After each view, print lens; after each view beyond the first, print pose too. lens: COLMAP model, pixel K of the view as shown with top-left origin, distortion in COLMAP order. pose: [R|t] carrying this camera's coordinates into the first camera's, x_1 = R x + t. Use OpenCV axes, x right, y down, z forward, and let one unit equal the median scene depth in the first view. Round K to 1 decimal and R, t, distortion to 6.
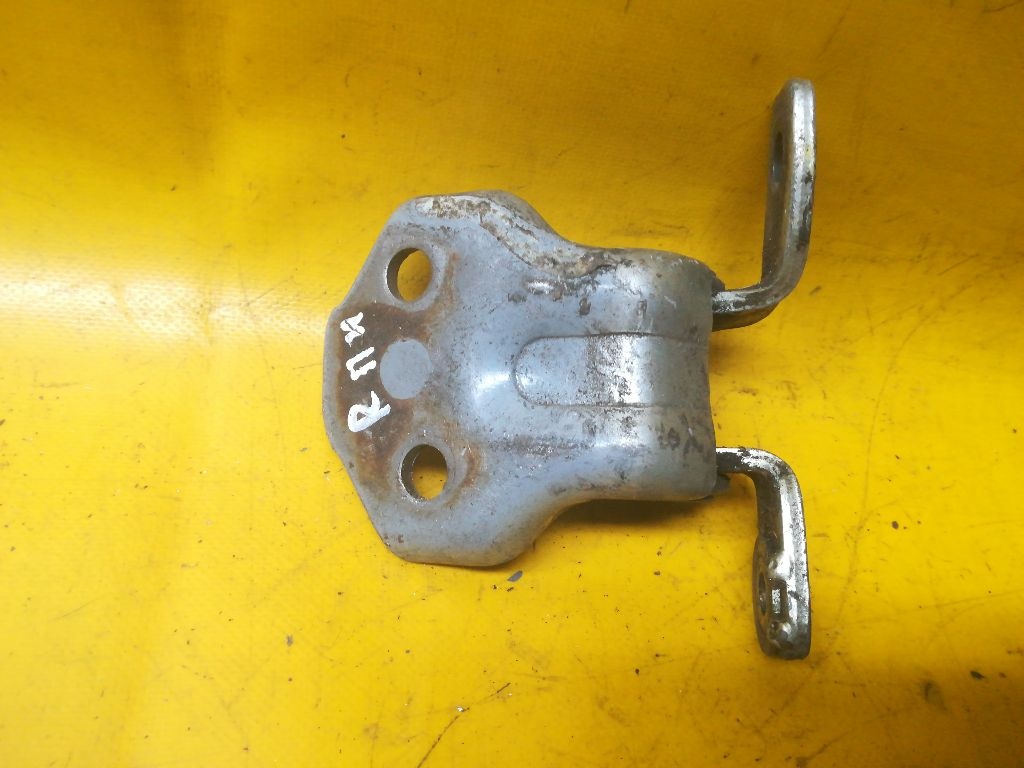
lens RADIAL K [[835.1, 0, 524.7], [0, 835.1, 386.5], [0, 0, 1]] dist [0.056320, -0.094560]
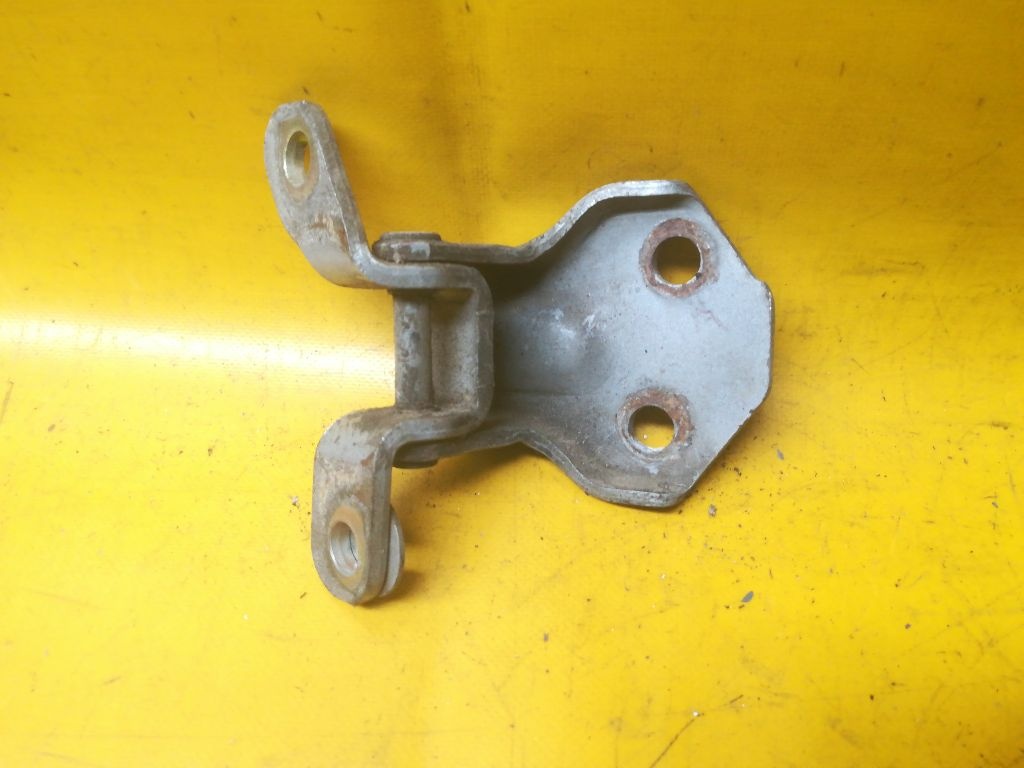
lens RADIAL K [[835.1, 0, 520.0], [0, 835.1, 392.5], [0, 0, 1]] dist [0.056320, -0.094560]
pose [[0.951781, -0.020442, -0.306098, 0.045176], [0.008548, 0.999157, -0.040148, 0.003295], [0.306661, 0.035596, 0.951153, -0.123930]]
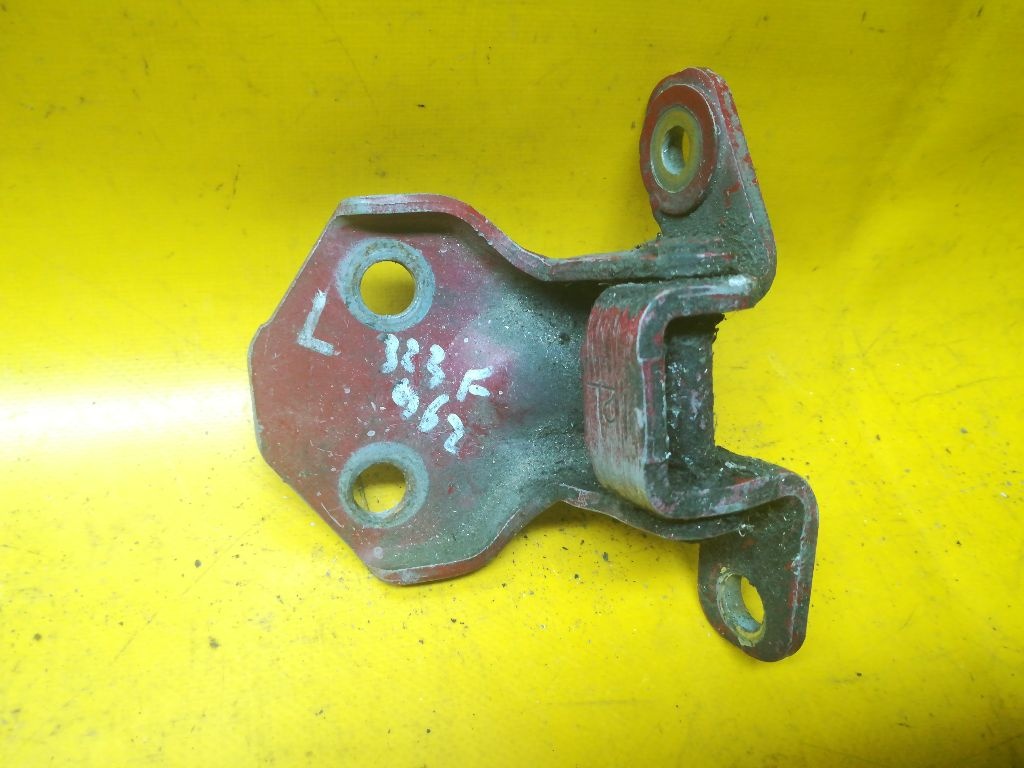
lens RADIAL K [[835.1, 0, 514.8], [0, 835.1, 379.3], [0, 0, 1]] dist [0.056320, -0.094560]
pose [[0.985322, -0.162245, 0.053077, -0.940261], [0.164873, 0.985070, -0.049543, -0.091683], [-0.044246, 0.057567, 0.997361, -0.176004]]
